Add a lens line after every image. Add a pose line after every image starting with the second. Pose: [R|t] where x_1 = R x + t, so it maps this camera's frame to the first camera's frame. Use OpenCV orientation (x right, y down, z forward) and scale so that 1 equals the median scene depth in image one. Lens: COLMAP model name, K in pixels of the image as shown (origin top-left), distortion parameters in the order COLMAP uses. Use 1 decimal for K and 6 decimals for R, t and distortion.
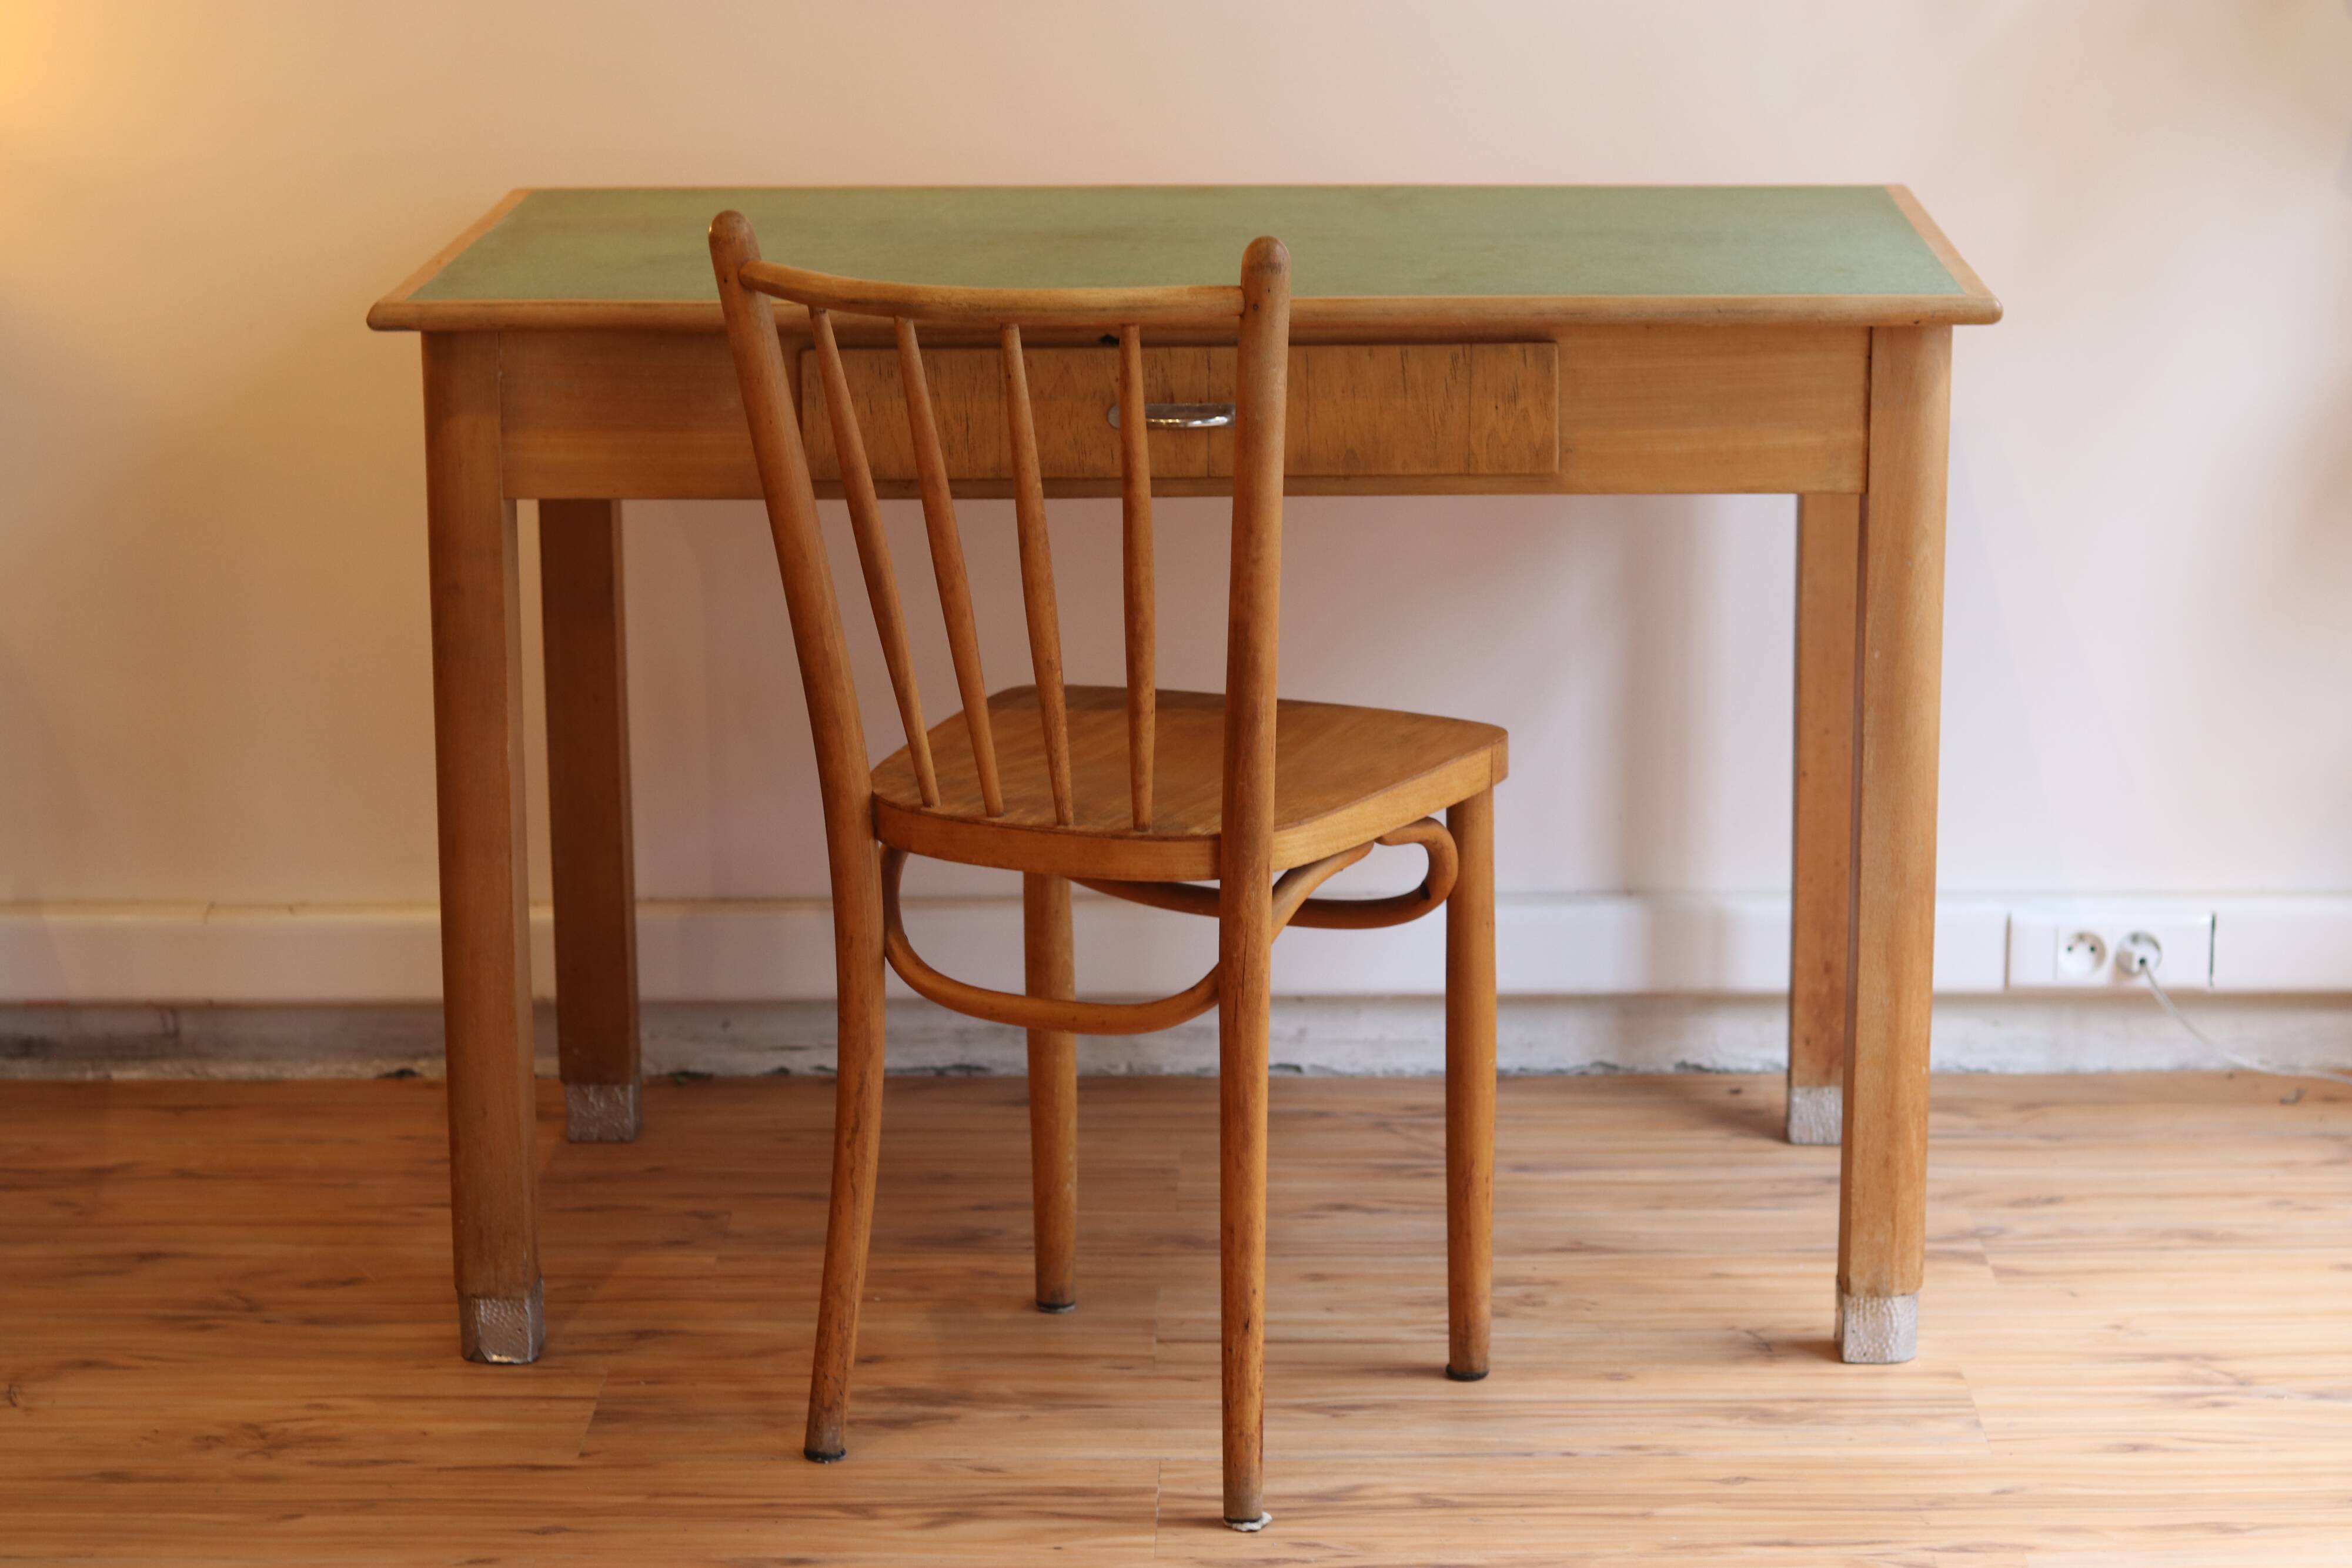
lens RADIAL K [[5549.2, 0, 1160.6], [0, 5549.2, 797.0], [0, 0, 1]] dist [-0.086135, 0.000000]
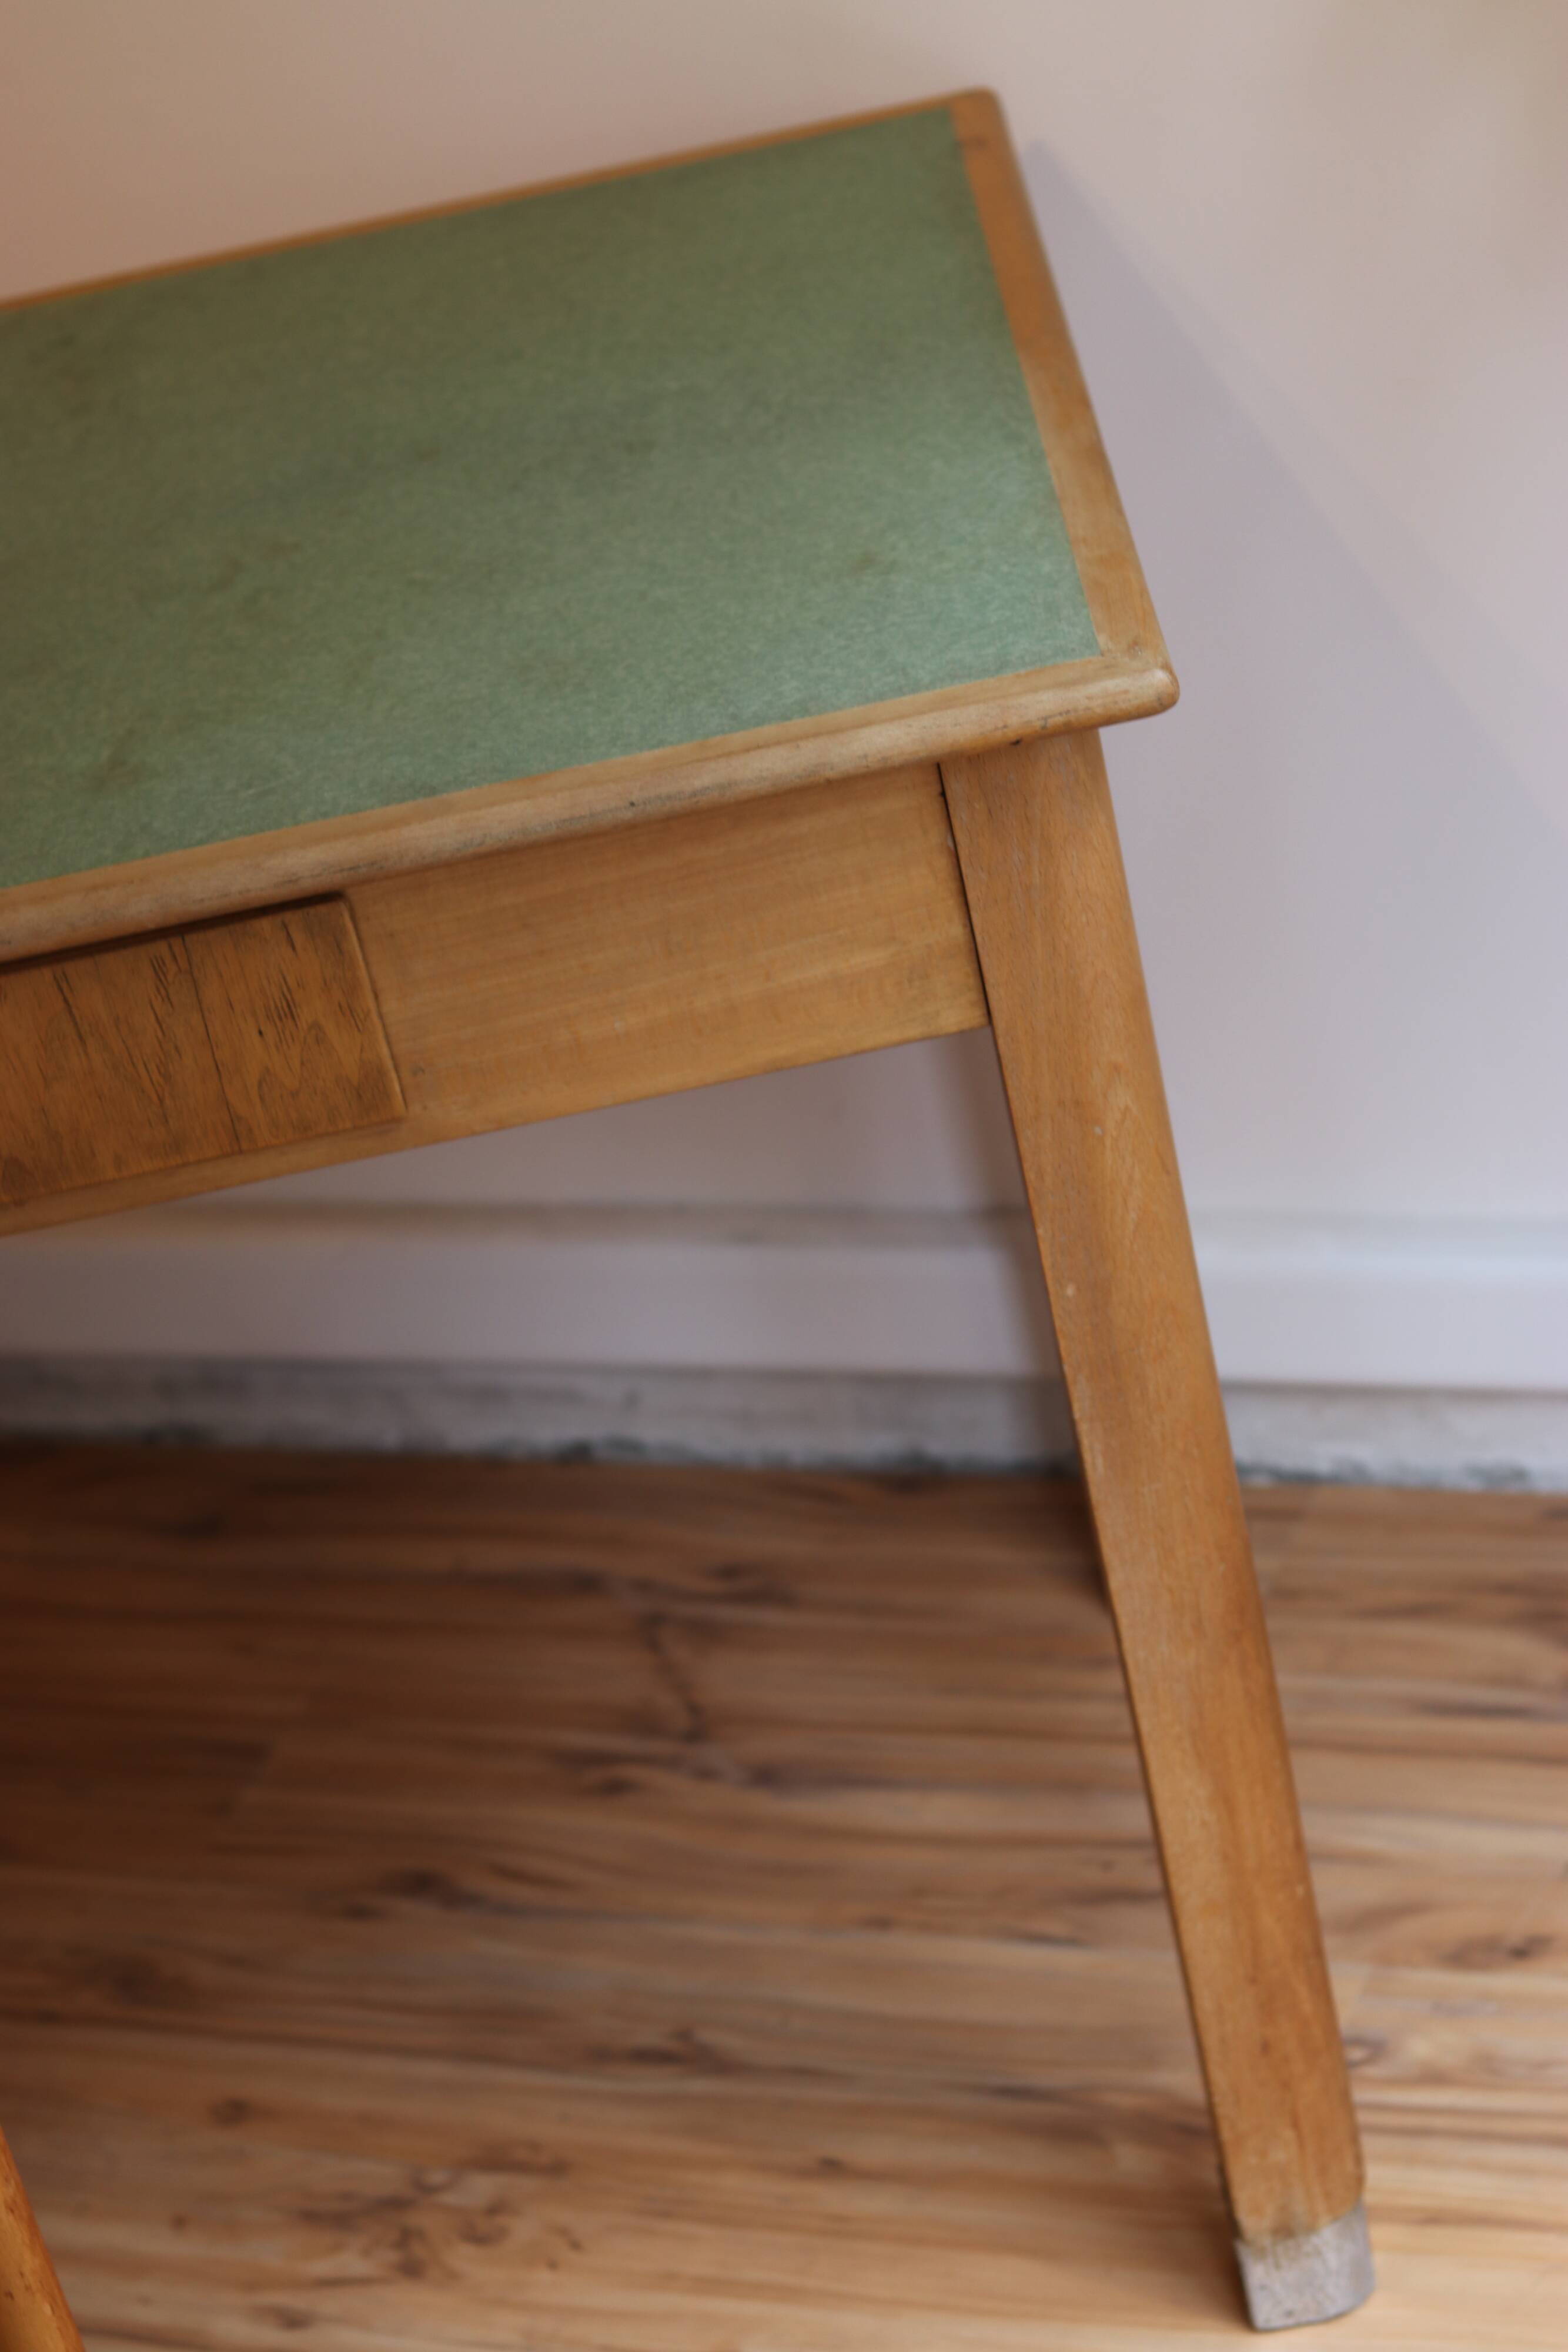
lens RADIAL K [[5549.2, 0, 783.9], [0, 5549.2, 1165.8], [0, 0, 1]] dist [-0.086135, 0.000000]
pose [[0.977395, -0.211004, -0.013309, 0.110084], [0.206767, 0.940837, 0.268463, -0.183388], [-0.044125, -0.265146, 0.963198, 0.481103]]
